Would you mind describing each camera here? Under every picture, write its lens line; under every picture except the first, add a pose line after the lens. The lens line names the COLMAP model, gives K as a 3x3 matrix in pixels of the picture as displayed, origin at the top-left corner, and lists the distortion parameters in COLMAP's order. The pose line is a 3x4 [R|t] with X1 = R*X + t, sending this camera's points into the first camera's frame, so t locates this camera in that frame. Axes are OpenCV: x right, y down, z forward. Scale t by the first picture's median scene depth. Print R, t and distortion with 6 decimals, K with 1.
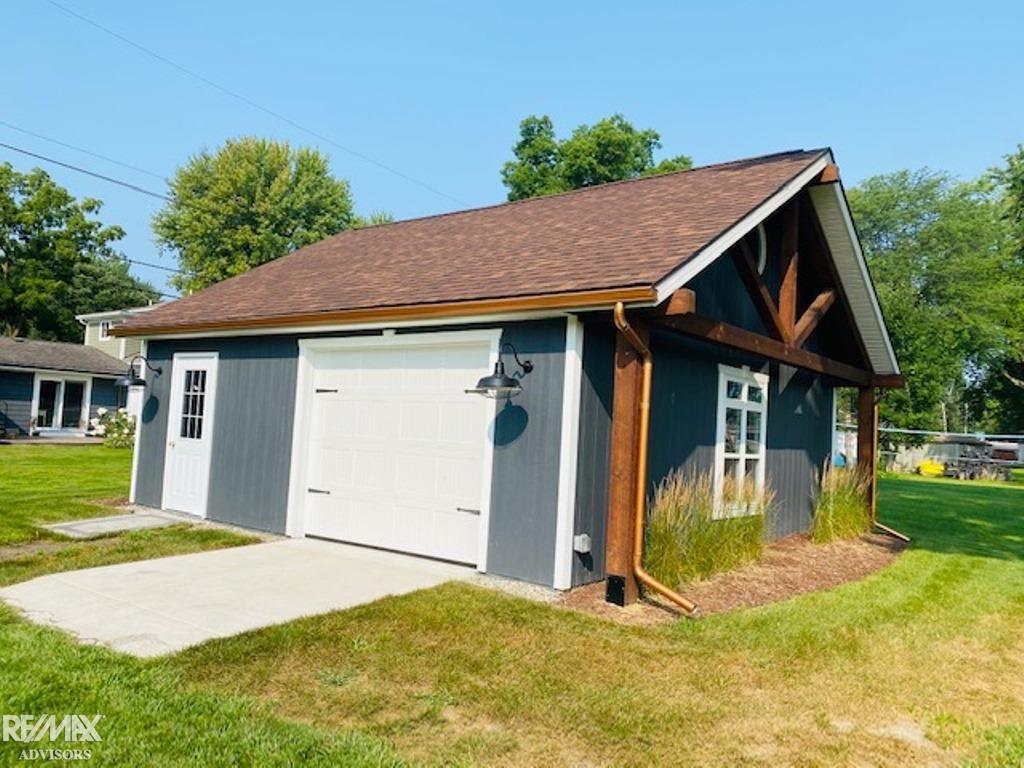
lens RADIAL K [[784.8, 0, 514.8], [0, 784.8, 381.5], [0, 0, 1]] dist [0.032977, -0.030865]
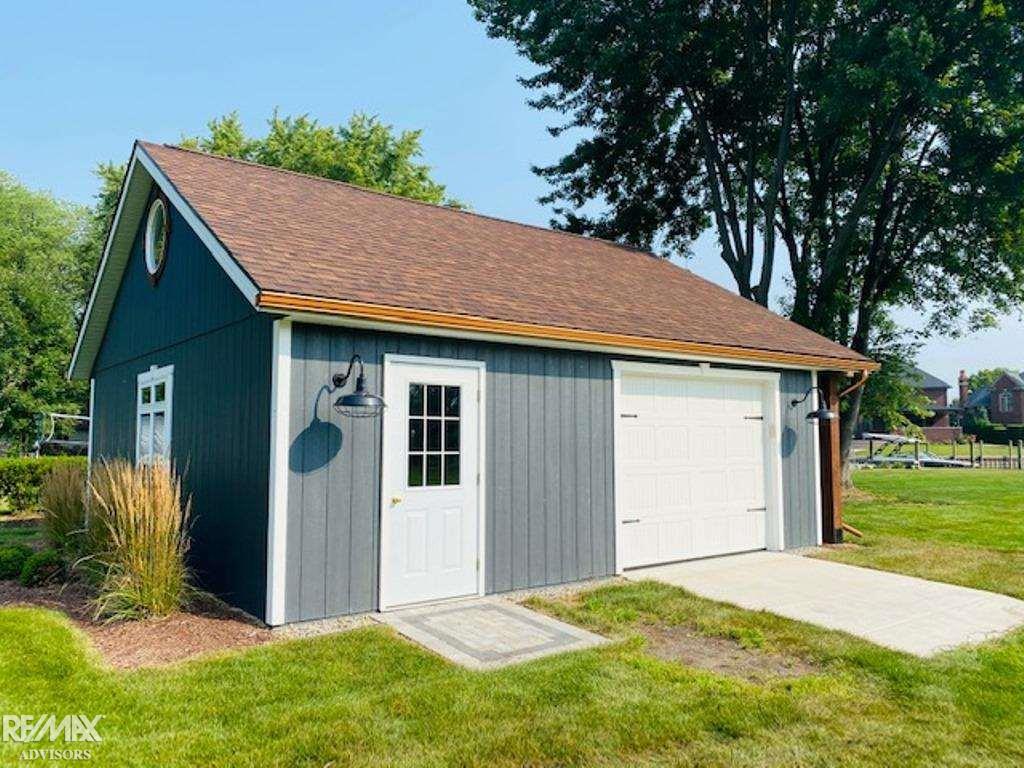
lens RADIAL K [[784.8, 0, 511.6], [0, 784.8, 387.2], [0, 0, 1]] dist [0.032977, -0.030865]
pose [[0.266691, 0.023634, 0.963492, -0.992789], [-0.034804, 0.999283, -0.014879, -0.003399], [-0.963154, -0.029565, 0.267322, 0.724691]]
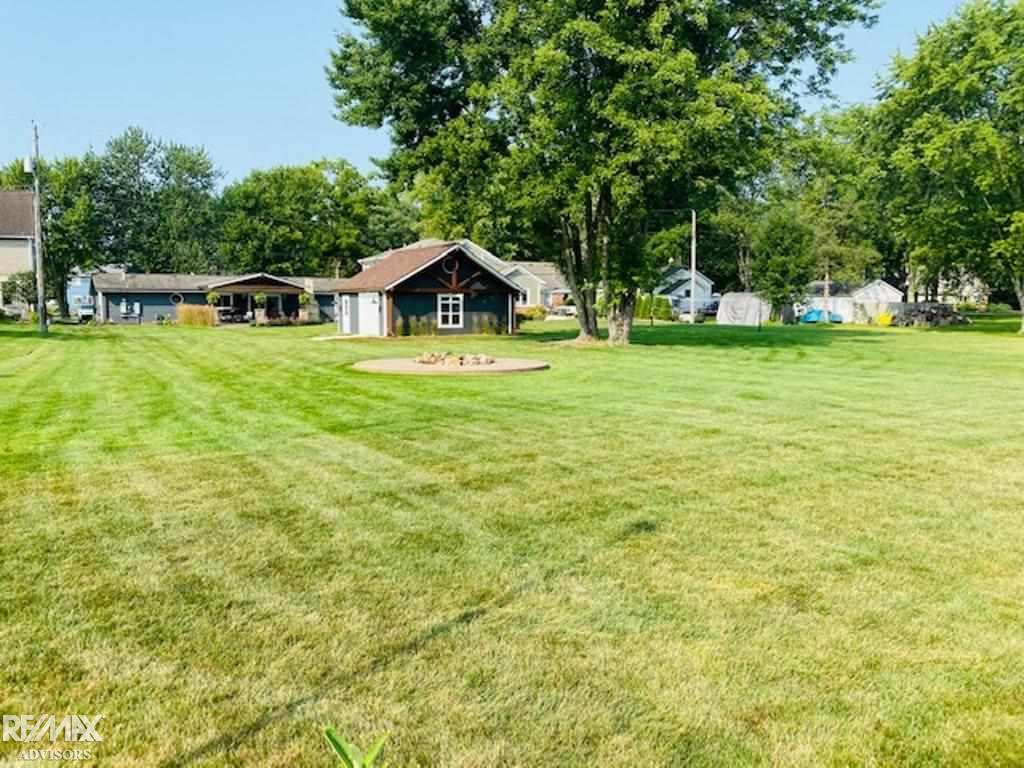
lens RADIAL K [[784.8, 0, 509.3], [0, 784.8, 387.2], [0, 0, 1]] dist [0.032977, -0.030865]
pose [[0.927062, -0.010030, -0.374773, 1.932261], [0.067092, 0.987943, 0.139522, -0.077443], [0.368855, -0.154490, 0.916558, -2.550789]]
